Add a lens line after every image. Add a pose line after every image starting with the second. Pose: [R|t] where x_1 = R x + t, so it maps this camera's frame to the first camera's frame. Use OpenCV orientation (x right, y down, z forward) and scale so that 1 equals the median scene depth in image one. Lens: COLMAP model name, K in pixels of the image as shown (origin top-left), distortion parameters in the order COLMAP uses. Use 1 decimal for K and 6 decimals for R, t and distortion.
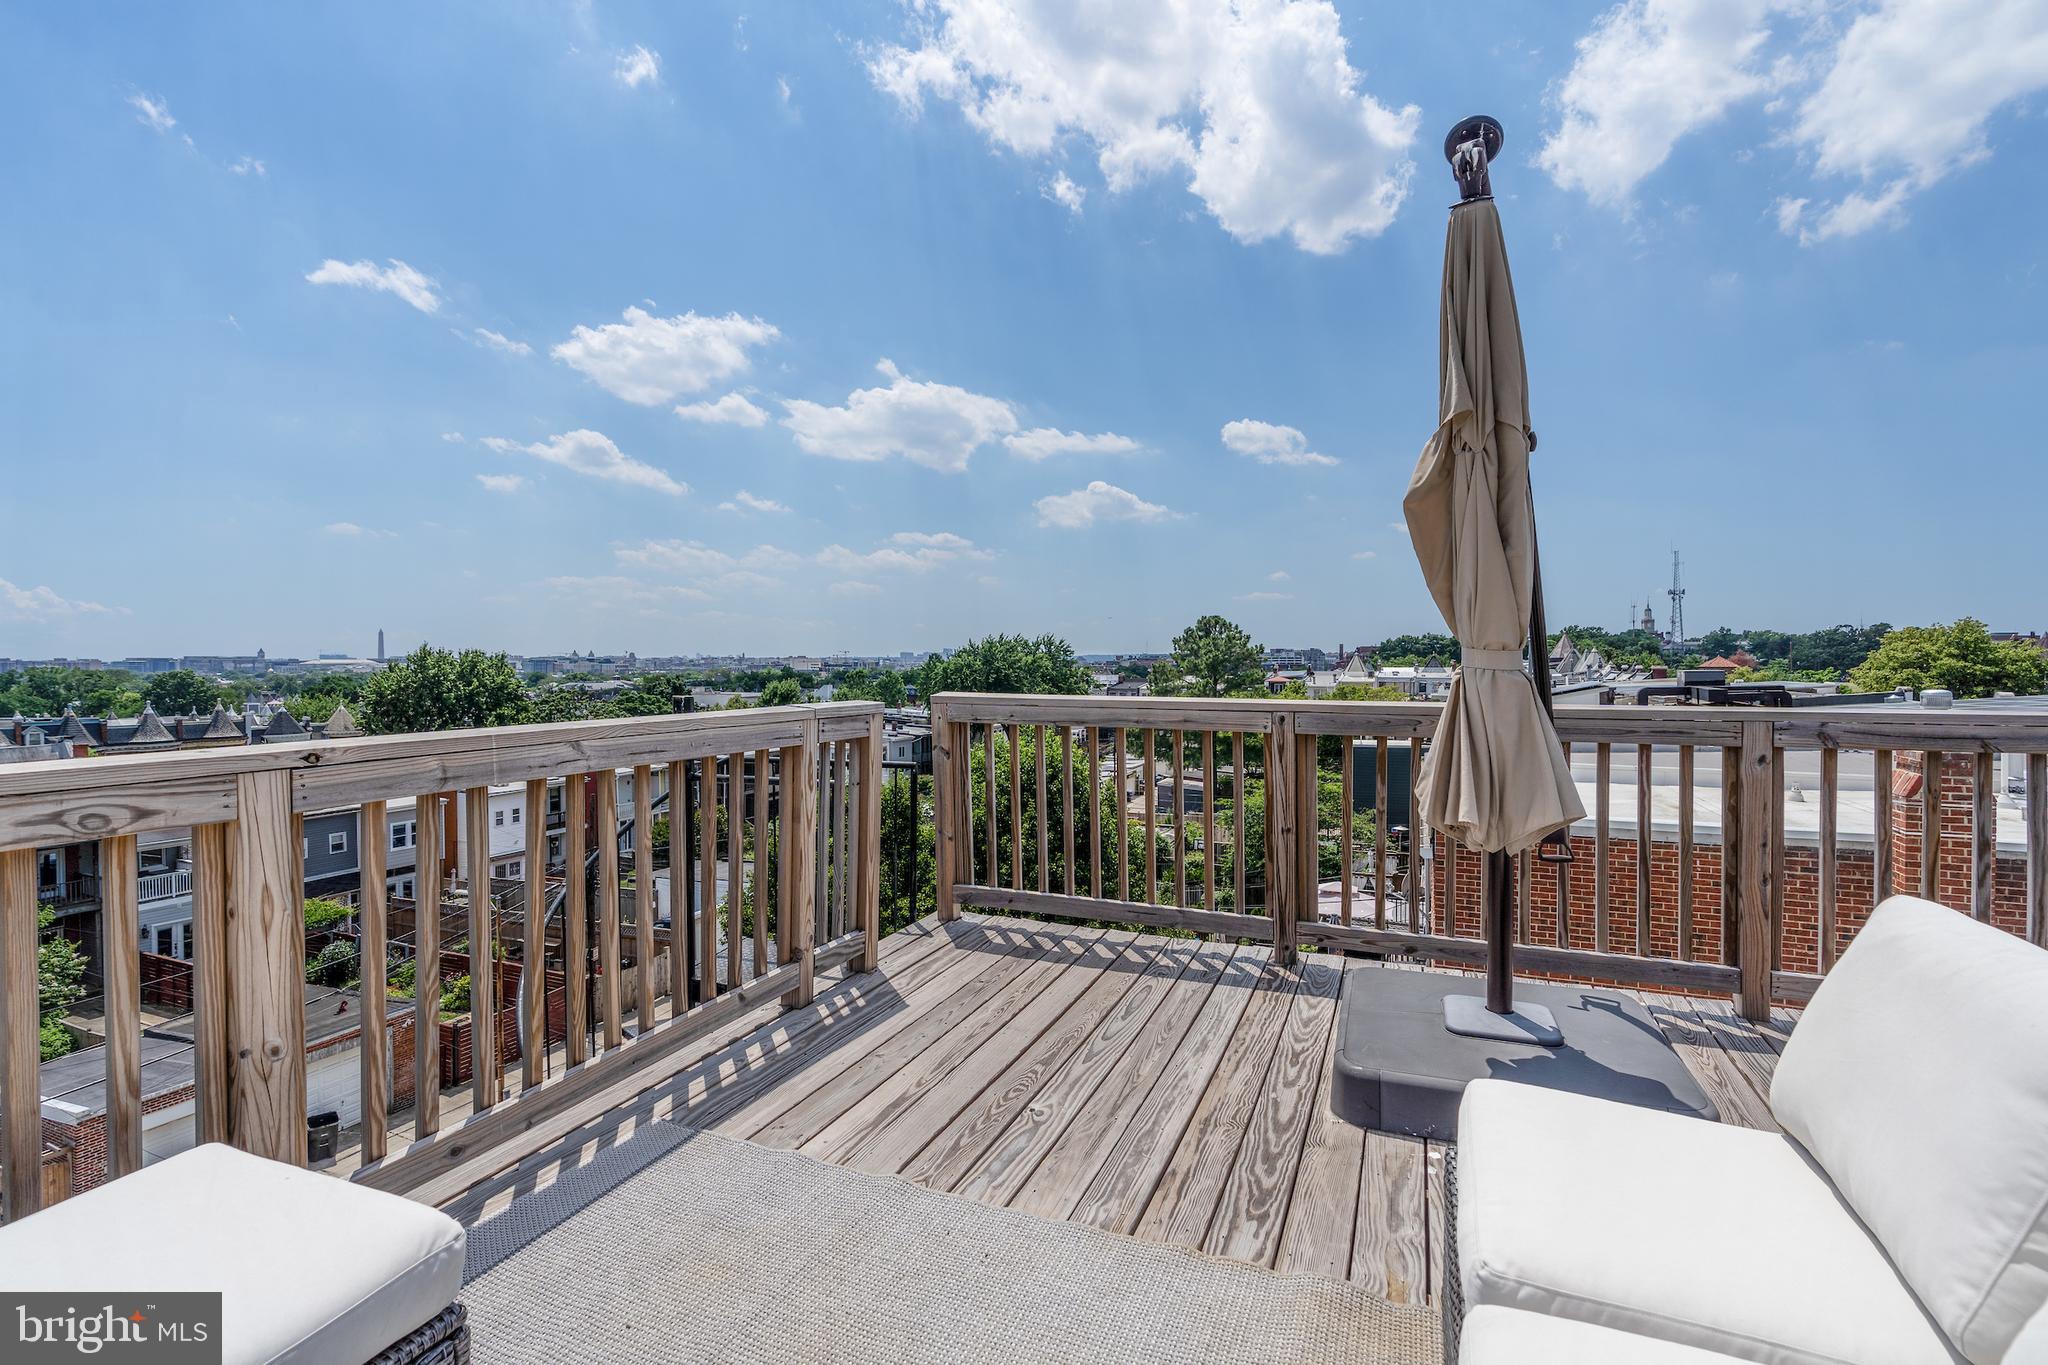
lens RADIAL K [[930.1, 0, 1024.0], [0, 930.1, 682.5], [0, 0, 1]] dist [0.001929, 0.000277]
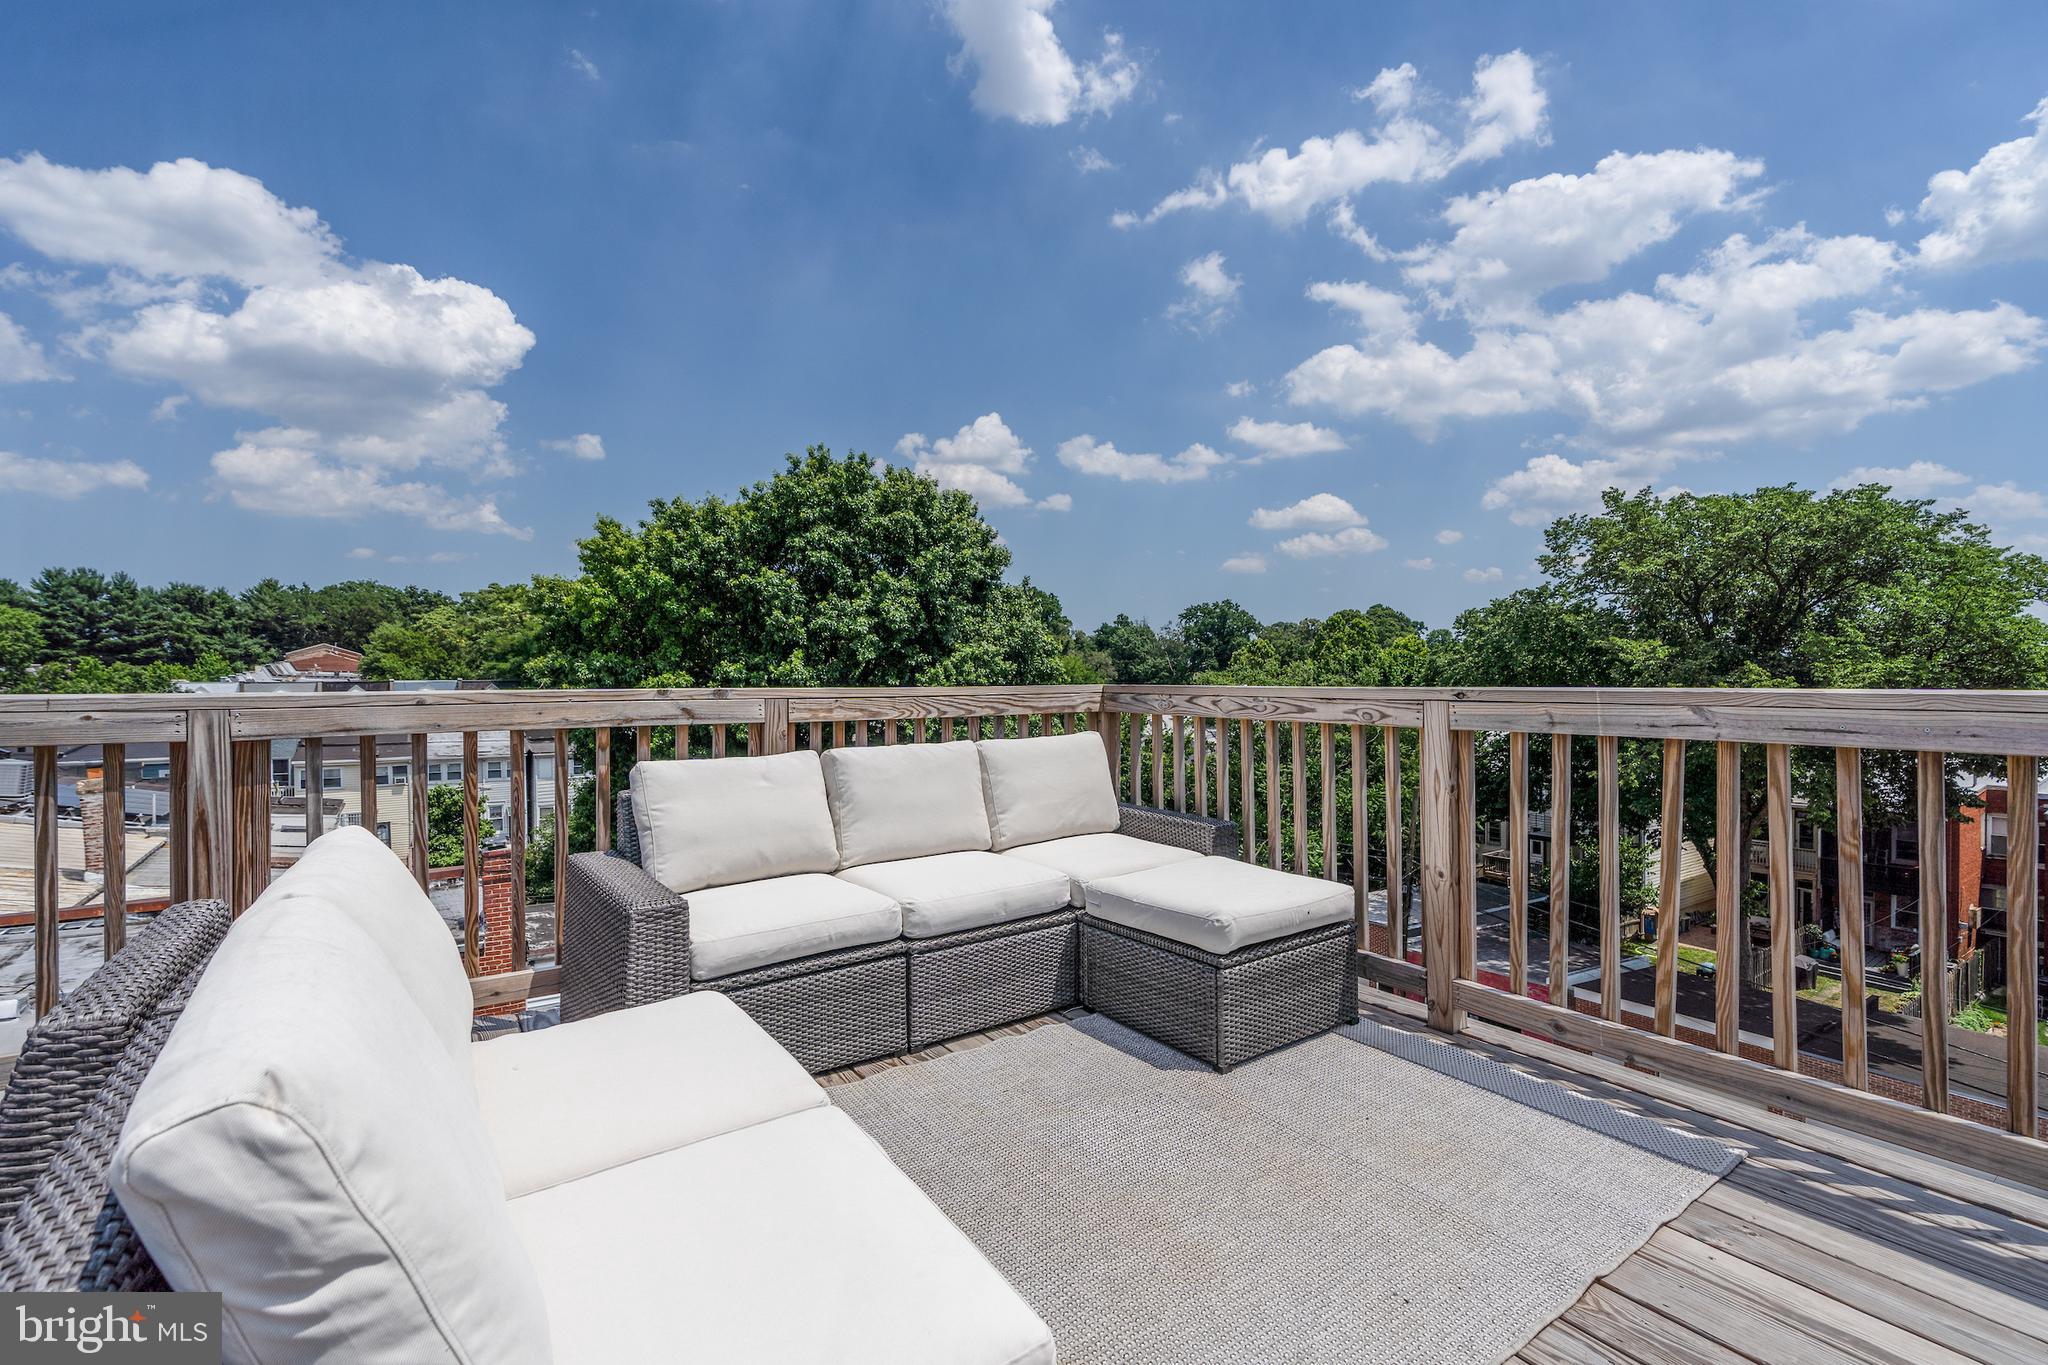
lens RADIAL K [[930.1, 0, 1024.0], [0, 930.1, 682.5], [0, 0, 1]] dist [0.001929, 0.000277]
pose [[-0.542668, 0.011313, -0.839871, 0.700131], [-0.008394, 0.999786, 0.018890, 0.027823], [0.839906, 0.017301, -0.542457, 0.935755]]
